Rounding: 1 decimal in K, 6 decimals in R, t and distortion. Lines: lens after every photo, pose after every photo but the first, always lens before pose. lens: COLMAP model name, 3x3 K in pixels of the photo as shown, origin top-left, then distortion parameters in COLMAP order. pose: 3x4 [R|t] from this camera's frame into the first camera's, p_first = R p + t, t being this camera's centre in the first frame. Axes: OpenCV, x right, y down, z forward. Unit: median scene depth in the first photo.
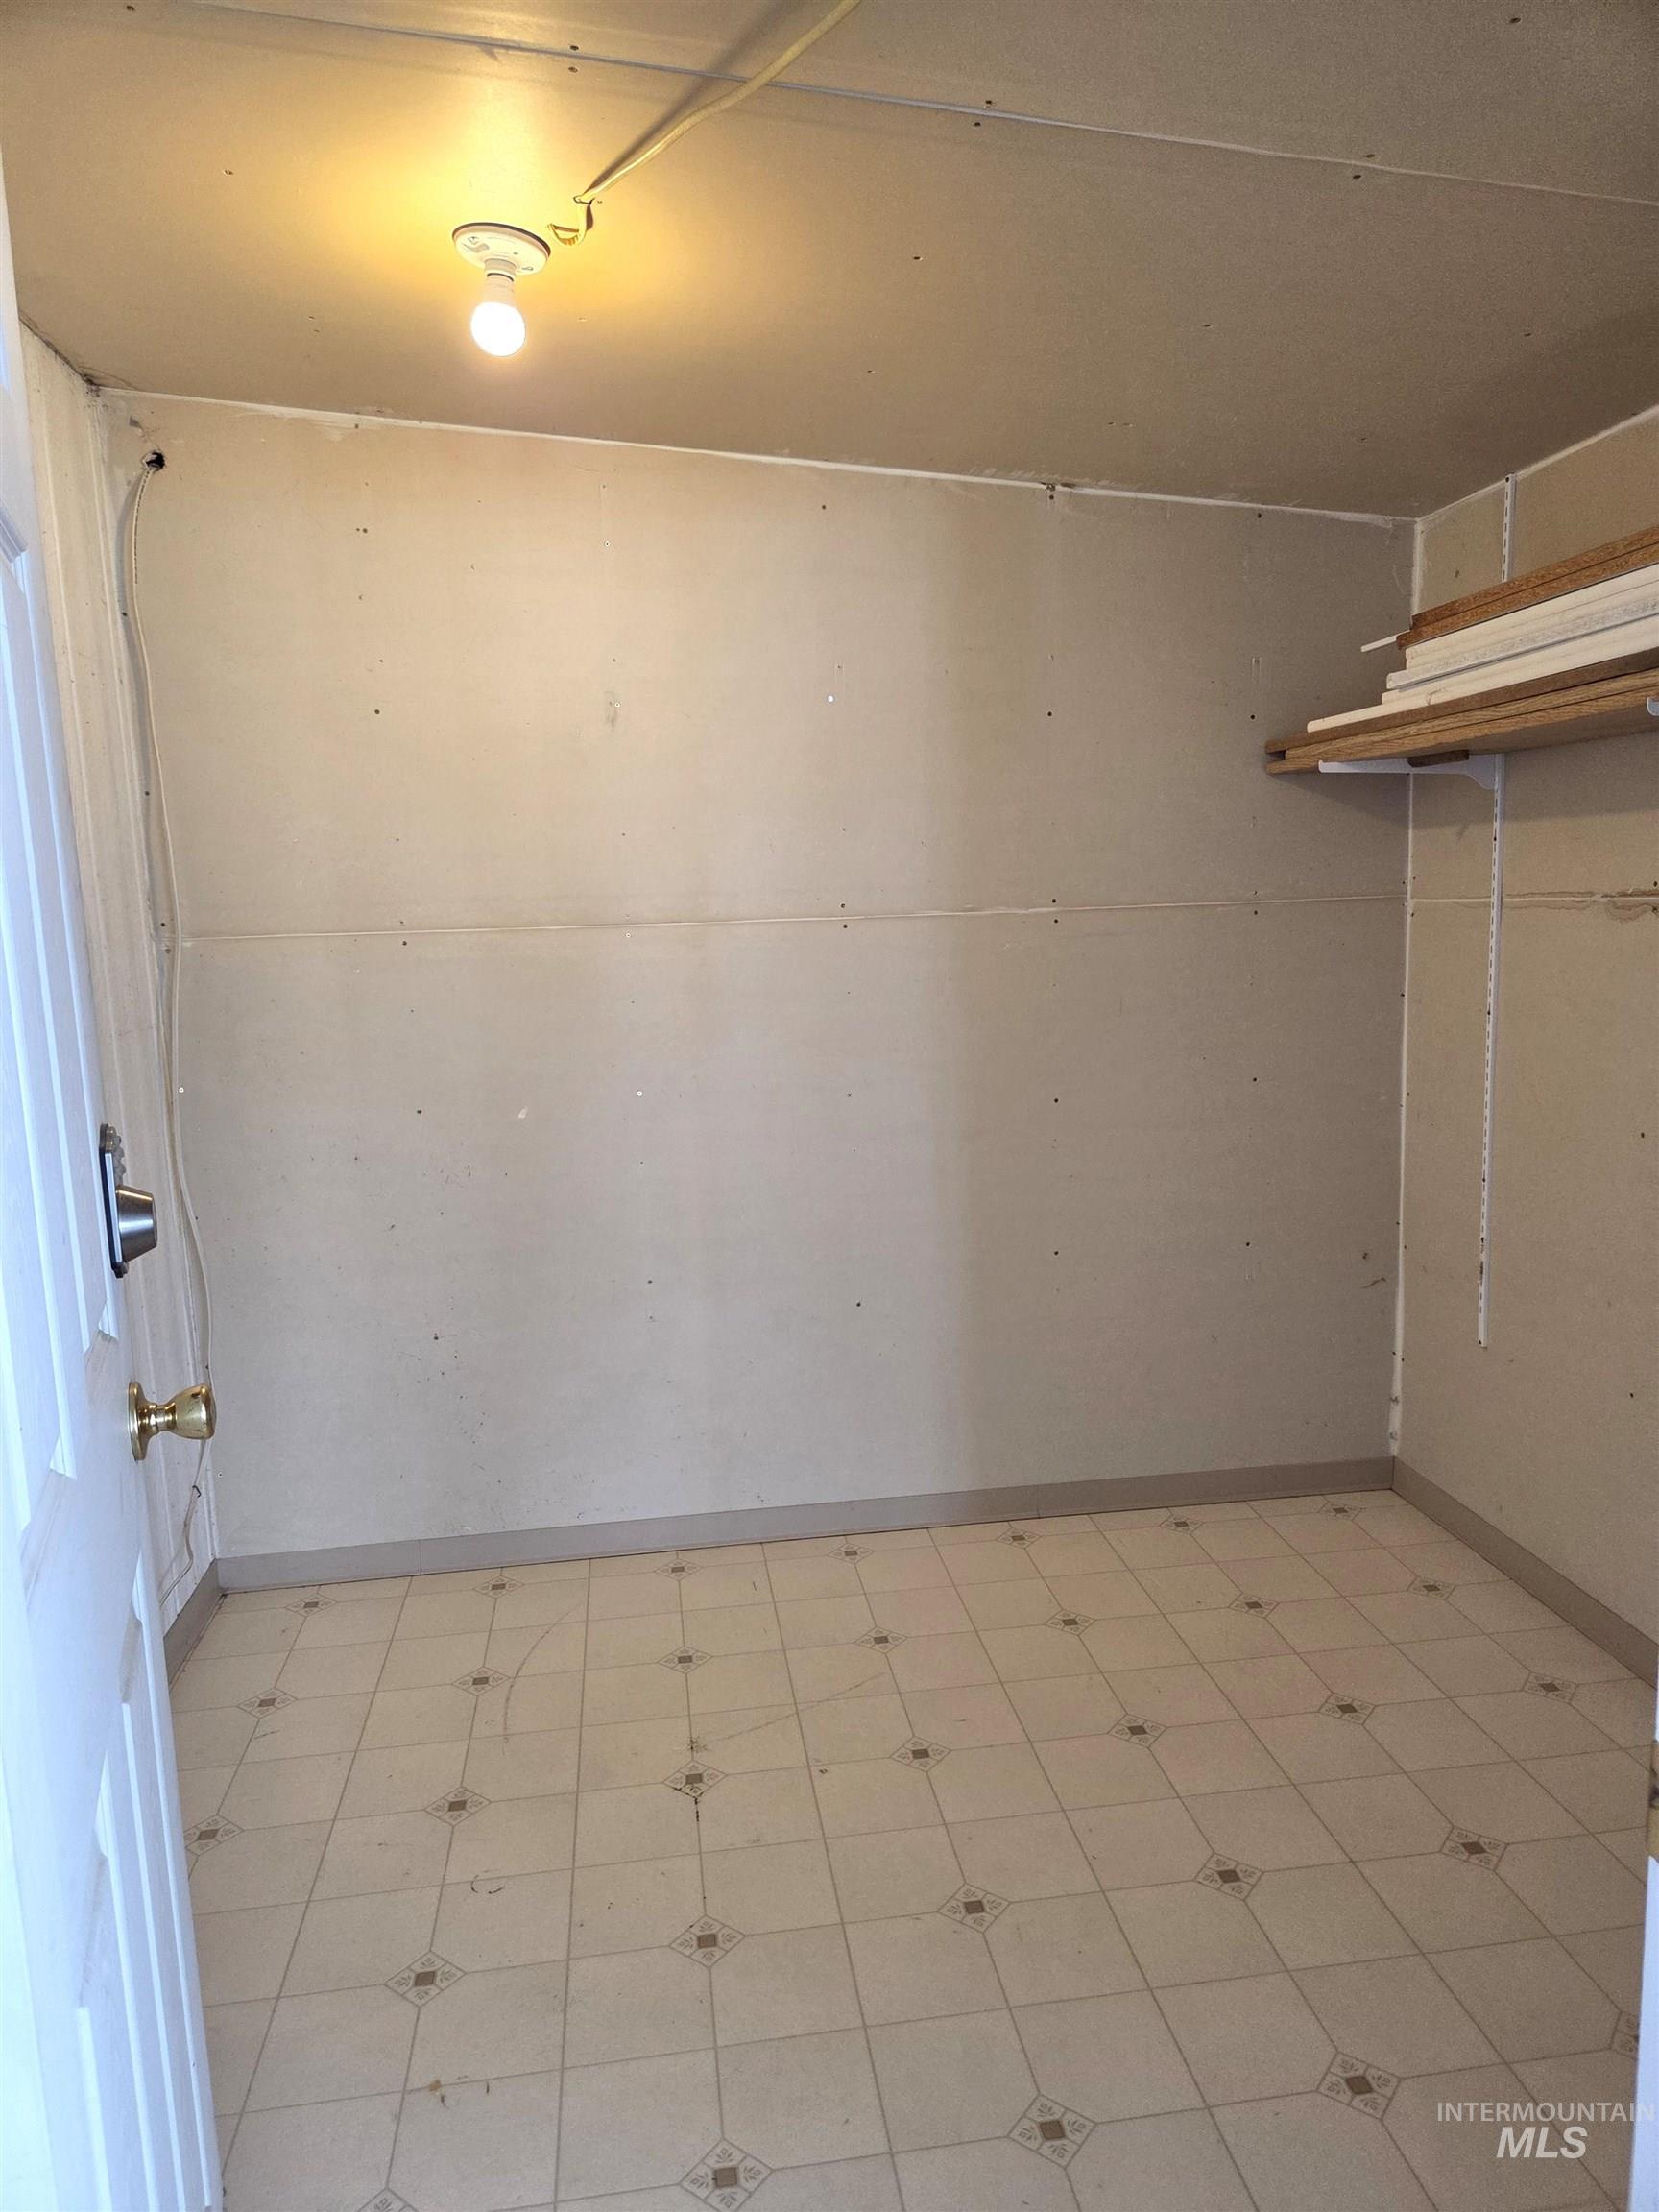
lens RADIAL K [[1473.0, 0, 821.5], [0, 1473.0, 1182.1], [0, 0, 1]] dist [0.064166, -0.055091]
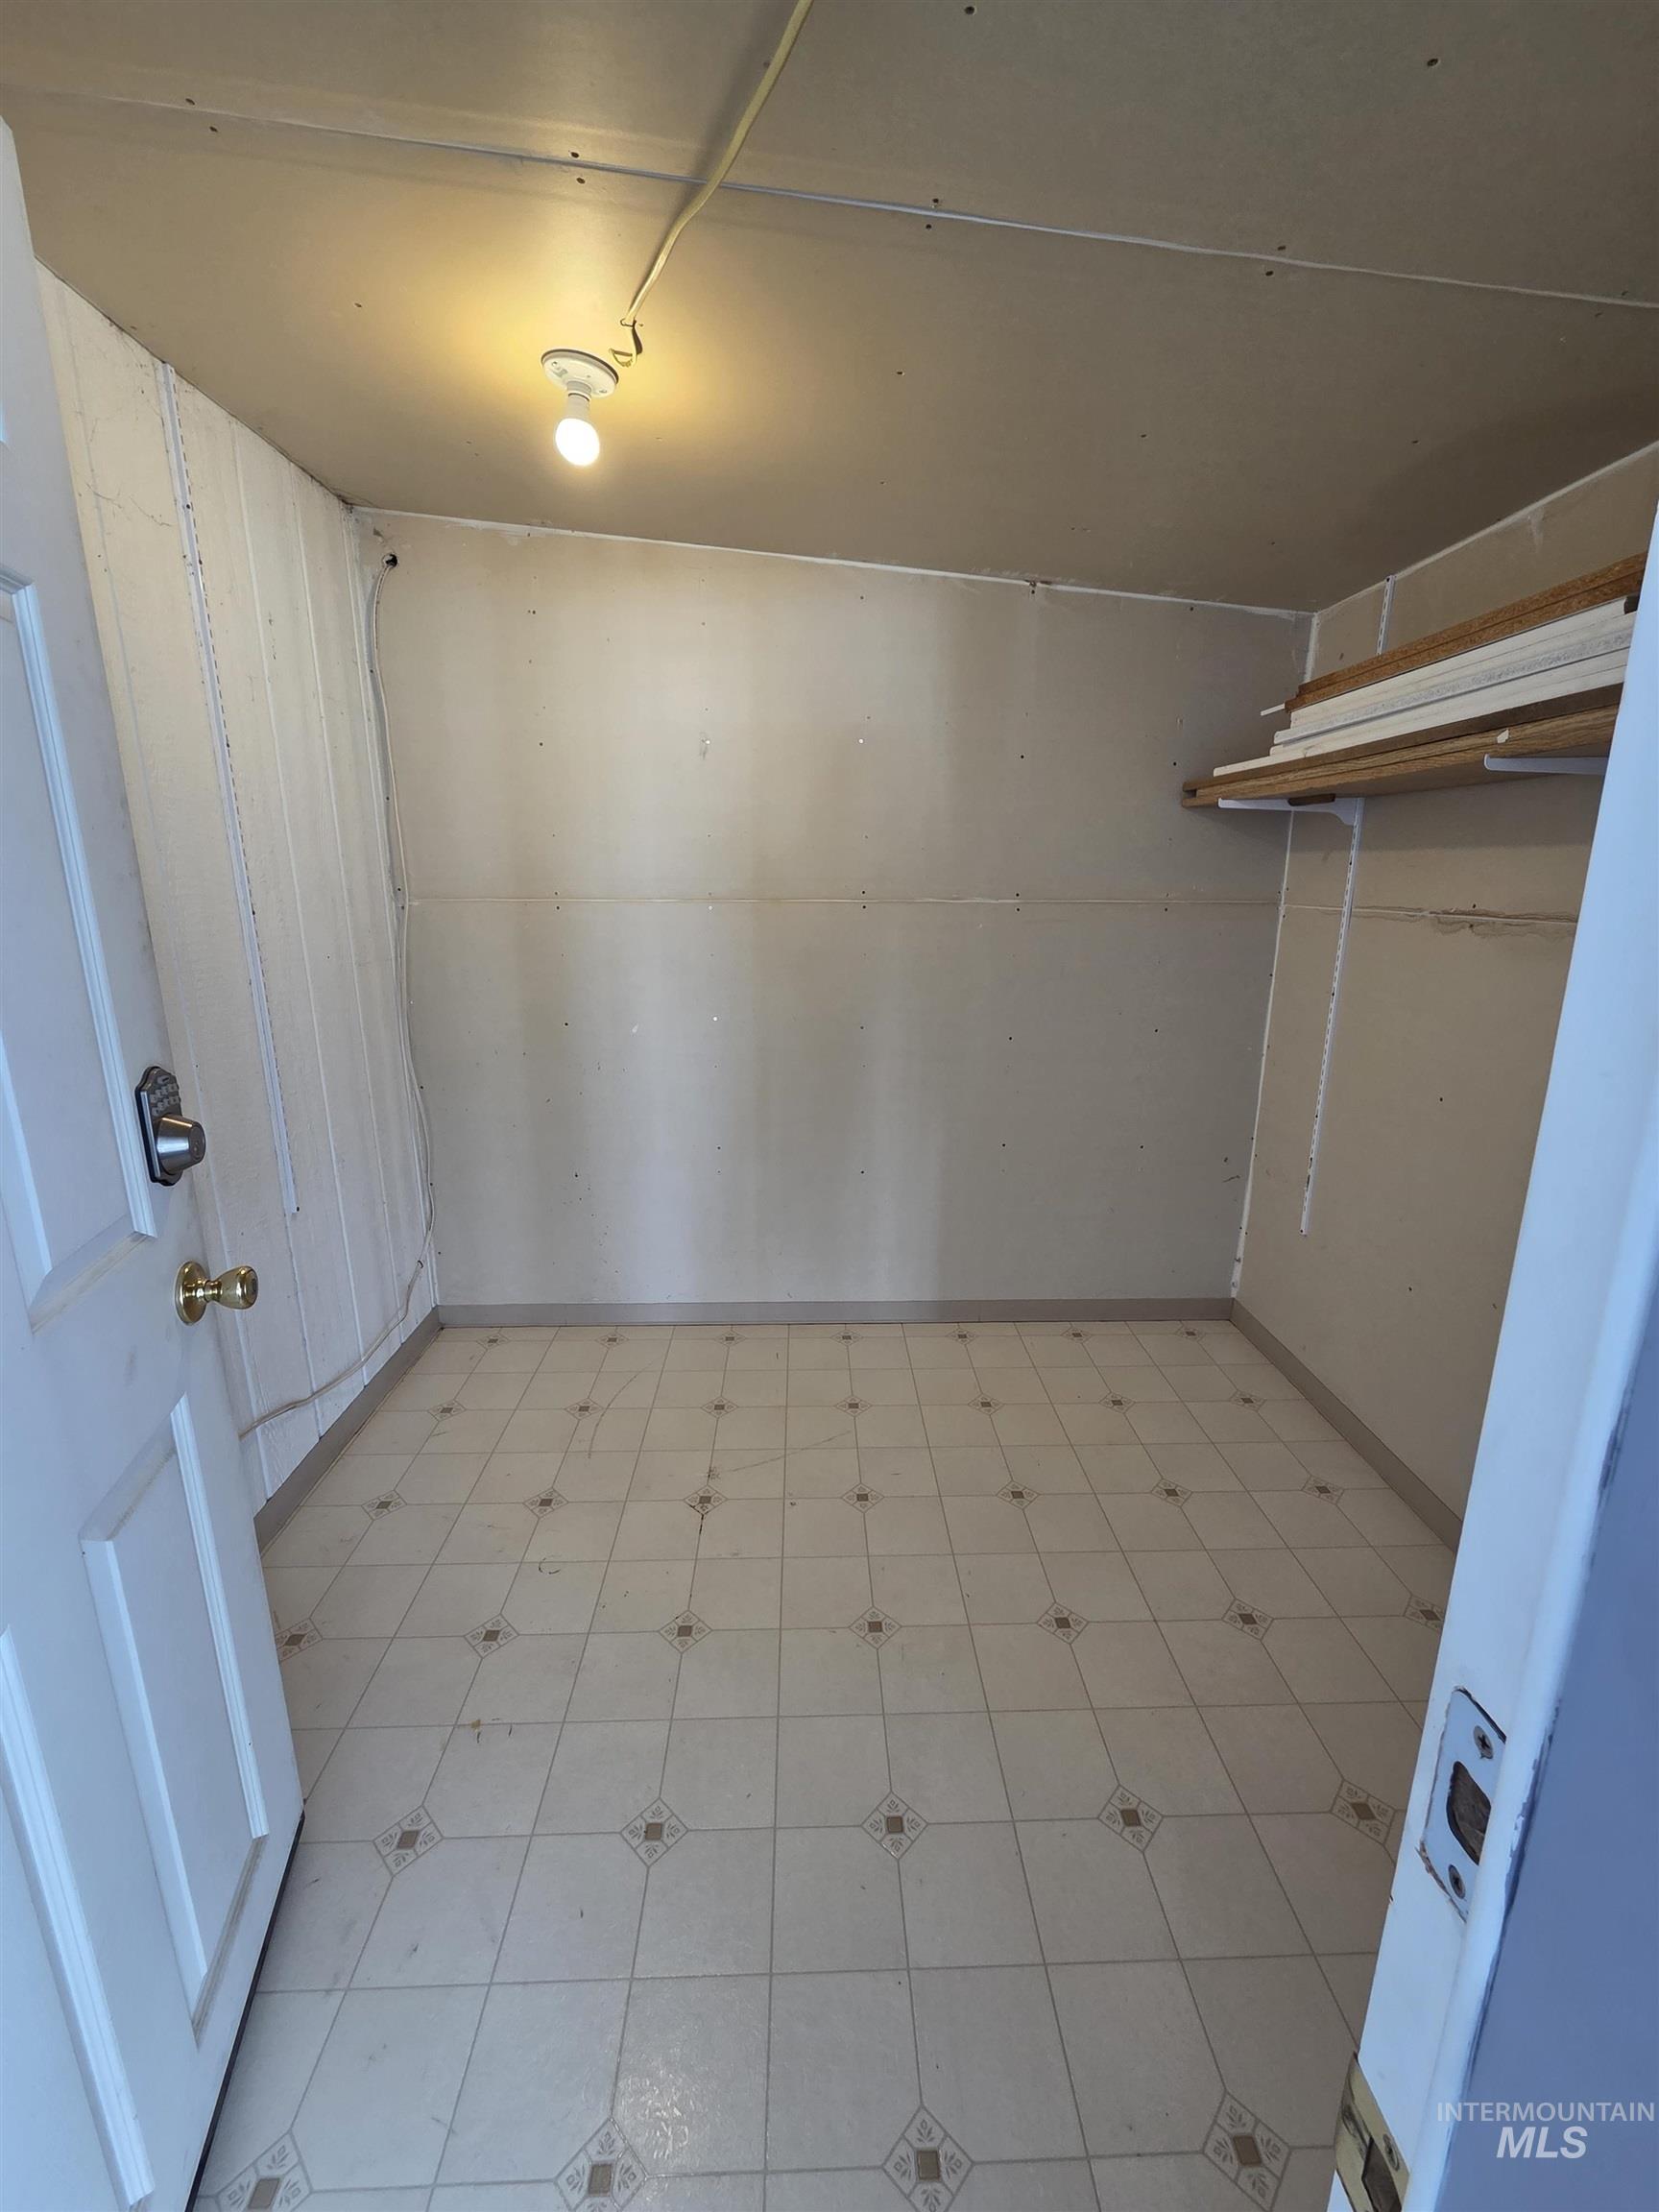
lens RADIAL K [[898.0, 0, 819.2], [0, 898.0, 1126.3], [0, 0, 1]] dist [0.006743, -0.002673]
pose [[0.993259, 0.064598, -0.096247, 0.078499], [-0.056253, 0.994617, 0.087023, -0.042967], [0.101350, -0.081022, 0.991546, 0.147271]]
